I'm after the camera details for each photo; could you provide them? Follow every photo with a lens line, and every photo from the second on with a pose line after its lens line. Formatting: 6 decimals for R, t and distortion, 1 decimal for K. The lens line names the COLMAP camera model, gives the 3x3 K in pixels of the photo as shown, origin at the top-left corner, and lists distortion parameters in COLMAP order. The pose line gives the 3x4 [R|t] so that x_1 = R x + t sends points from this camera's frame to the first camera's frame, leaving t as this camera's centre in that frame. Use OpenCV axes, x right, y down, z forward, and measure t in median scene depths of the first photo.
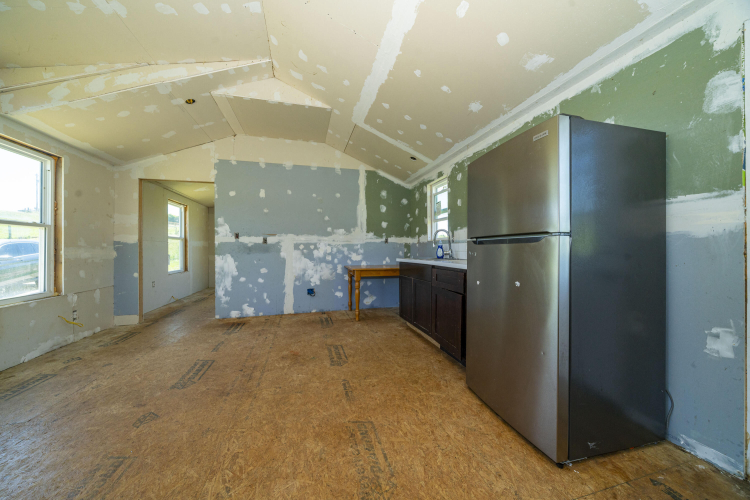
lens RADIAL K [[257.0, 0, 370.6], [0, 257.0, 248.9], [0, 0, 1]] dist [-0.002733, -0.000186]
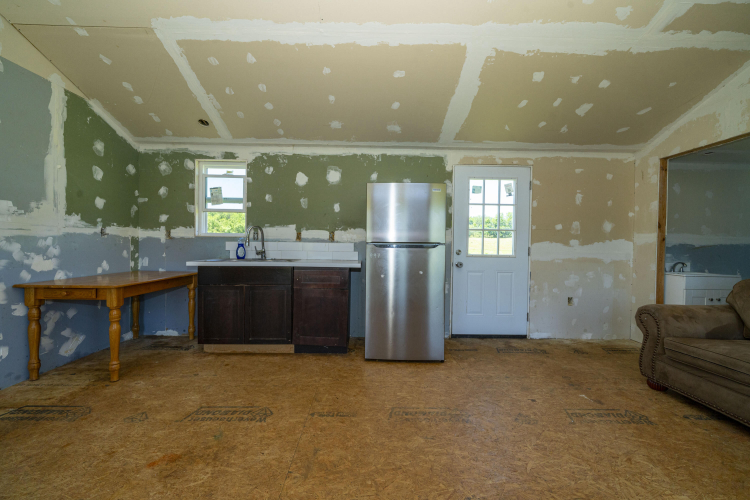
lens RADIAL K [[294.7, 0, 374.8], [0, 294.7, 247.6], [0, 0, 1]] dist [-0.002092, 0.000687]
pose [[0.234136, -0.004564, 0.972193, -0.474738], [-0.014785, 0.999857, 0.008254, -0.012302], [-0.972091, -0.016306, 0.234035, 0.297359]]
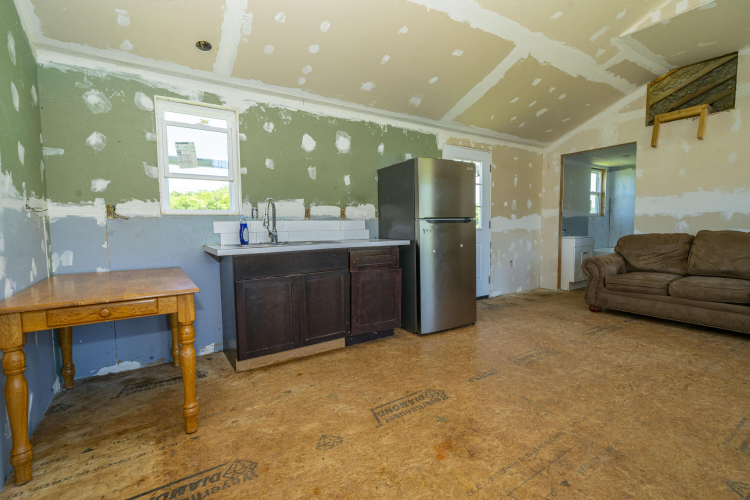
lens RADIAL K [[339.0, 0, 375.6], [0, 339.0, 246.2], [0, 0, 1]] dist [0.002802, -0.000227]
pose [[-0.323199, -0.053333, 0.944827, -0.516347], [0.014343, 0.998020, 0.061242, -0.003676], [-0.946222, 0.033345, -0.321794, 0.817137]]
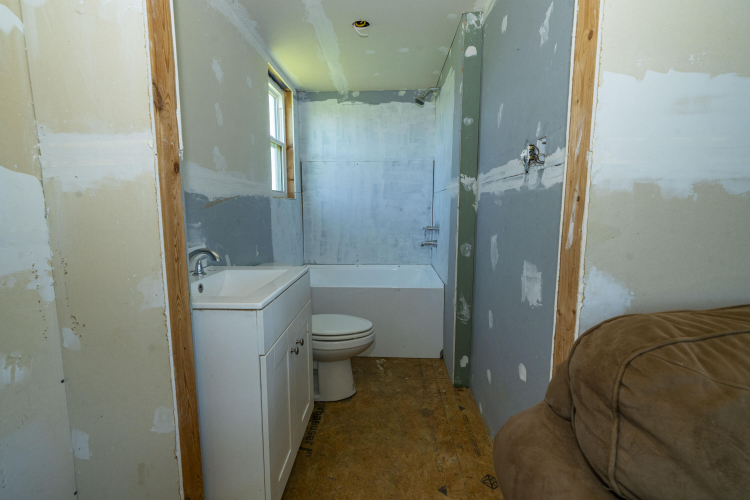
lens RADIAL K [[339.0, 0, 376.0], [0, 339.0, 248.0], [0, 0, 1]] dist [0.002802, -0.000227]
pose [[-0.955546, -0.028022, 0.293507, 0.302730], [0.008780, 0.992328, 0.123323, -0.014008], [-0.294711, 0.120418, -0.947969, -0.106078]]
